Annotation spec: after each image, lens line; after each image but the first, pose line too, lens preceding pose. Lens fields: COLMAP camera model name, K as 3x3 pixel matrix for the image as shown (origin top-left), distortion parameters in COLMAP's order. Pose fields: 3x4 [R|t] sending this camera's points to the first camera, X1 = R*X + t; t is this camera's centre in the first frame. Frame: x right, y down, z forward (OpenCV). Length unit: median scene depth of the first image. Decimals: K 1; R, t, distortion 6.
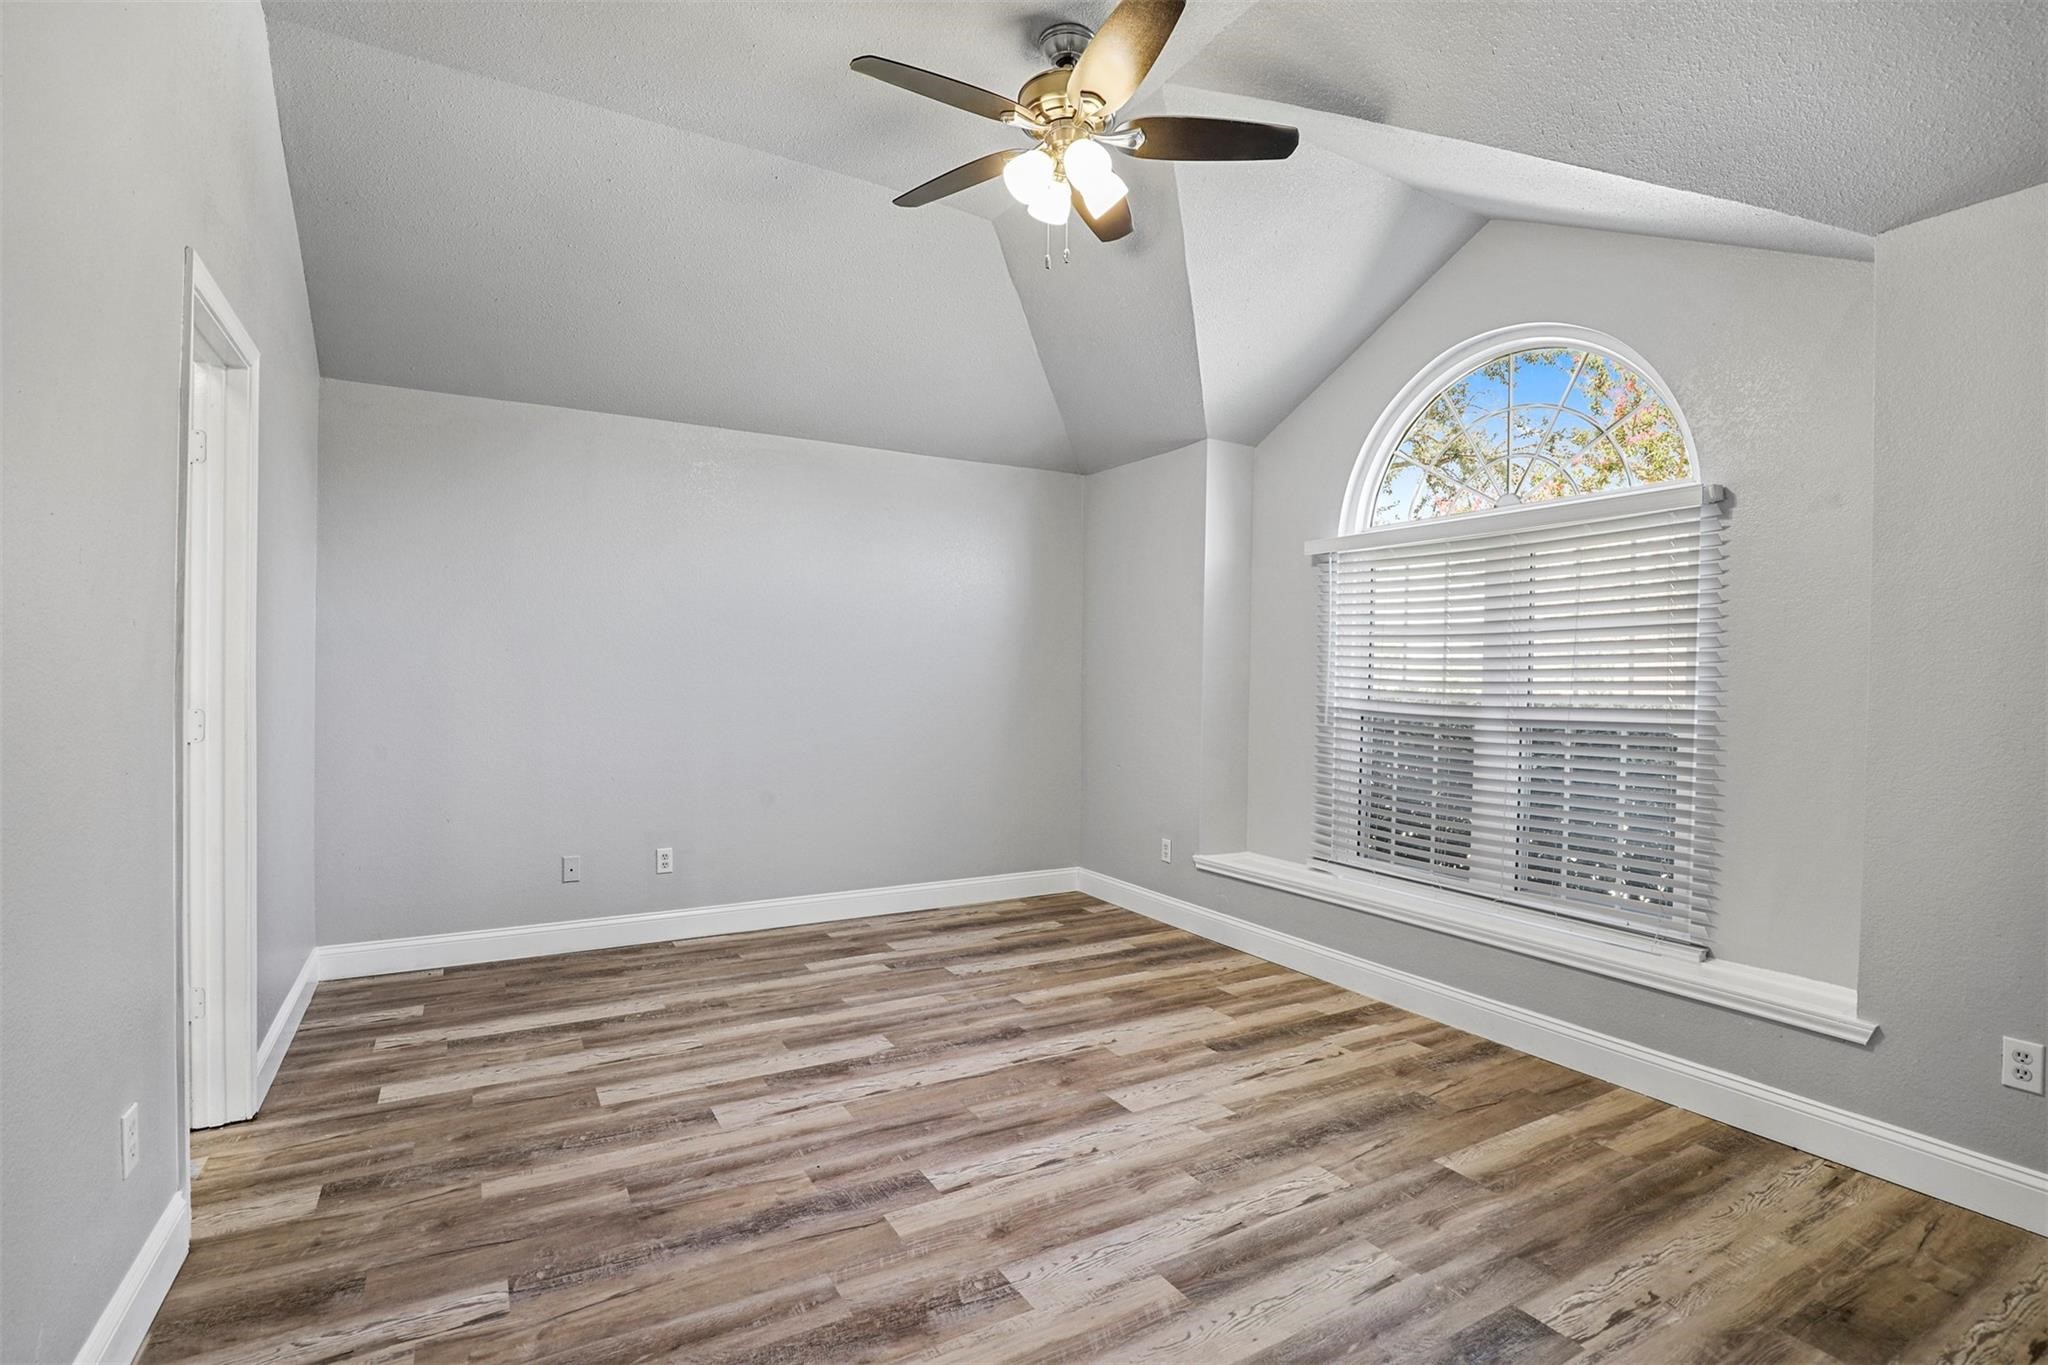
lens RADIAL K [[935.3, 0, 1029.3], [0, 935.3, 697.7], [0, 0, 1]] dist [-0.025292, 0.000042]
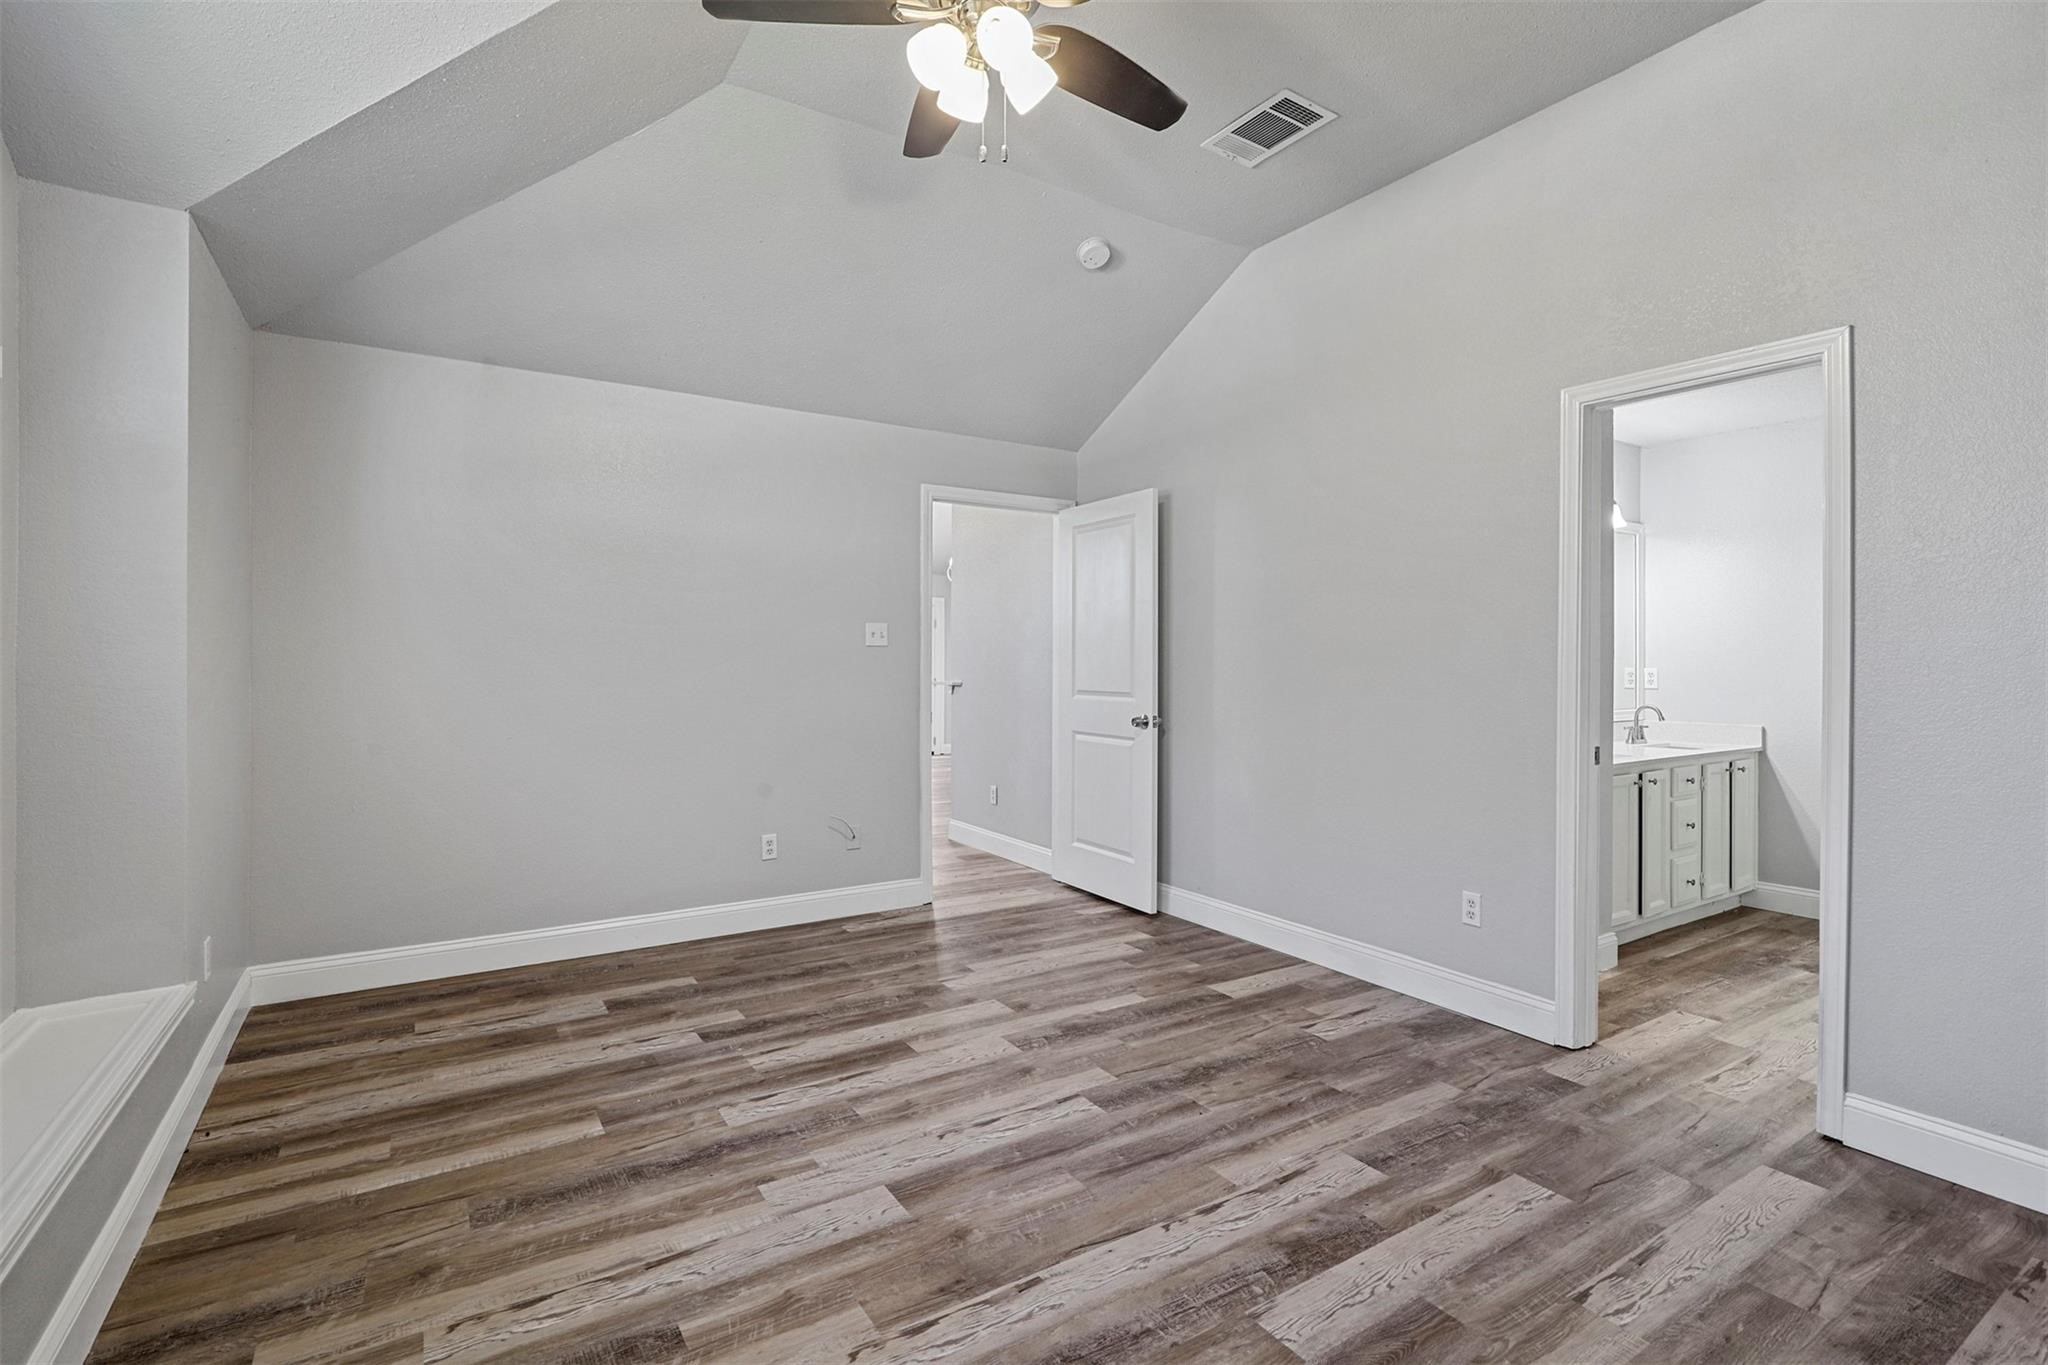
lens RADIAL K [[935.3, 0, 1014.1], [0, 935.3, 668.9], [0, 0, 1]] dist [-0.025292, 0.000042]
pose [[-0.999419, -0.017095, -0.029485, 0.032631], [-0.017875, 0.999492, 0.026381, -0.040442], [0.029019, 0.026892, -0.999217, 2.097635]]
